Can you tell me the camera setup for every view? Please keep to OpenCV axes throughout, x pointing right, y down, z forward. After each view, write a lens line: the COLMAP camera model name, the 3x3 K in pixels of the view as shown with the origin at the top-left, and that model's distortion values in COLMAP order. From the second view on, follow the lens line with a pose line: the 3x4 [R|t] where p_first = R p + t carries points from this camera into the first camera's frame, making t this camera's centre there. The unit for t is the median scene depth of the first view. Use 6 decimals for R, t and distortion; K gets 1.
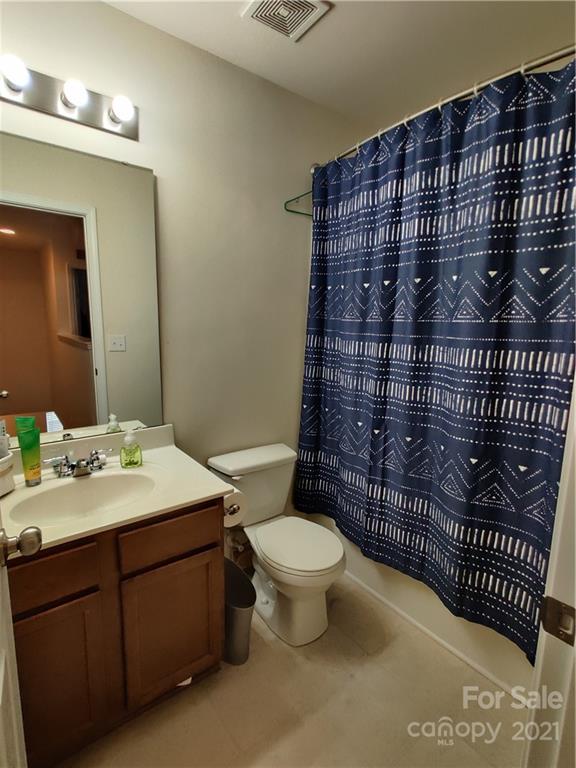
lens RADIAL K [[380.3, 0, 288.0], [0, 380.3, 384.0], [0, 0, 1]] dist [0.004673, 0.000577]
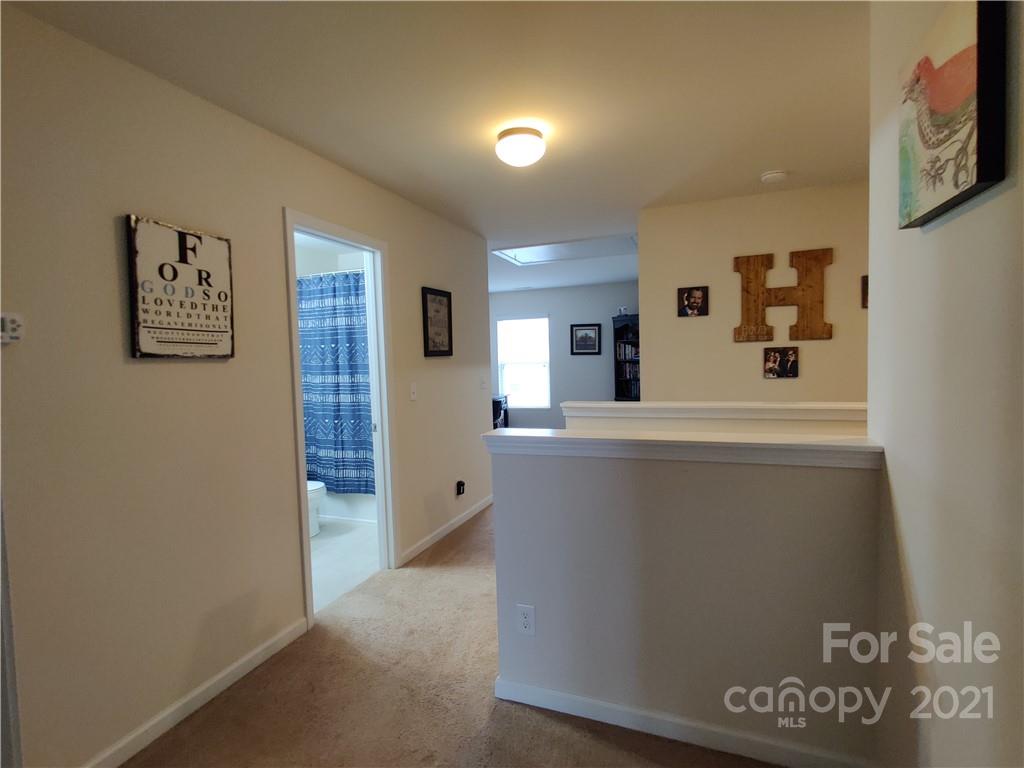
lens RADIAL K [[507.1, 0, 508.1], [0, 507.1, 384.3], [0, 0, 1]] dist [0.004673, 0.000577]
pose [[0.853183, -0.072971, 0.516483, -0.345332], [0.128684, 0.989007, -0.072843, 0.246579], [-0.505489, 0.128612, 0.853194, -1.694943]]
